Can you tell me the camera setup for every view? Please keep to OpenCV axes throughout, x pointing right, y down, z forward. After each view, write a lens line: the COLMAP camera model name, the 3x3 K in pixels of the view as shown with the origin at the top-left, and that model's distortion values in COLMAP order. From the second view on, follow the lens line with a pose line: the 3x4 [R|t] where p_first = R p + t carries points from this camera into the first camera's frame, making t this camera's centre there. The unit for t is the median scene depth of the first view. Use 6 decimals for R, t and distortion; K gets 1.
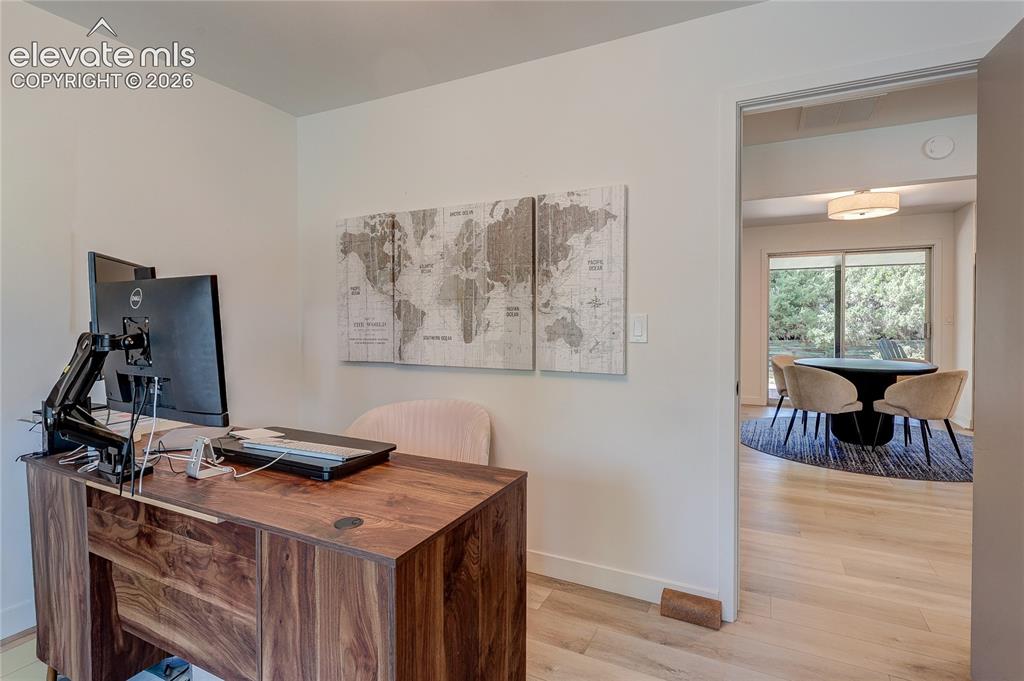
lens RADIAL K [[480.2, 0, 514.3], [0, 480.2, 332.0], [0, 0, 1]] dist [0.001846, 0.000514]
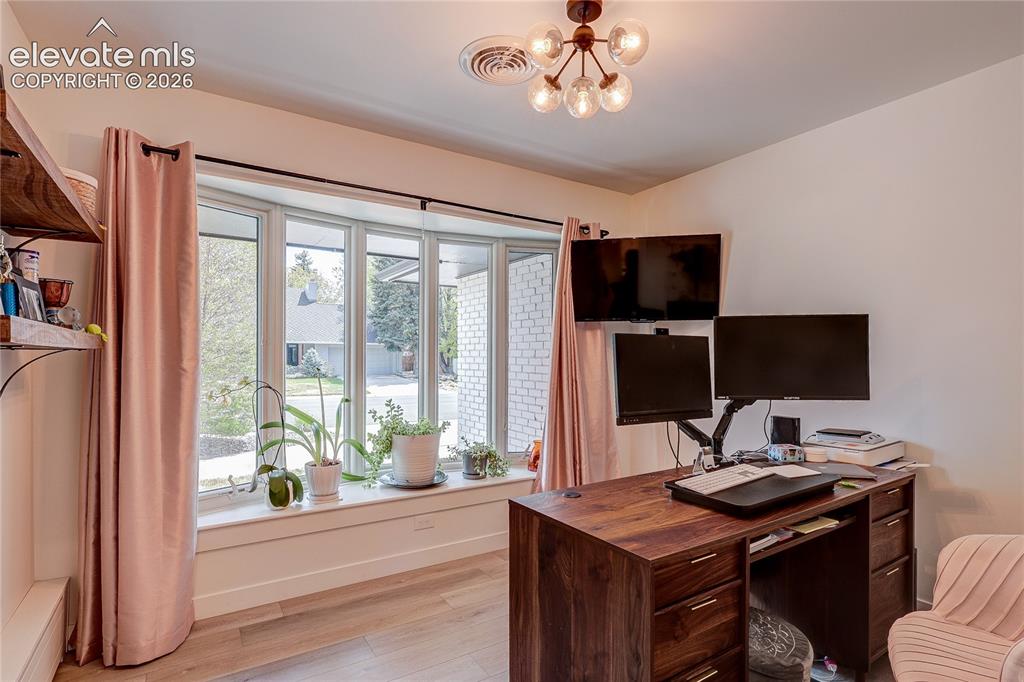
lens RADIAL K [[506.8, 0, 511.1], [0, 506.8, 358.1], [0, 0, 1]] dist [0.000587, 0.000127]
pose [[-0.514487, -0.000154, -0.857498, 0.968874], [-0.020230, 0.999724, 0.011958, -0.043377], [0.857259, 0.023499, -0.514348, 1.414421]]
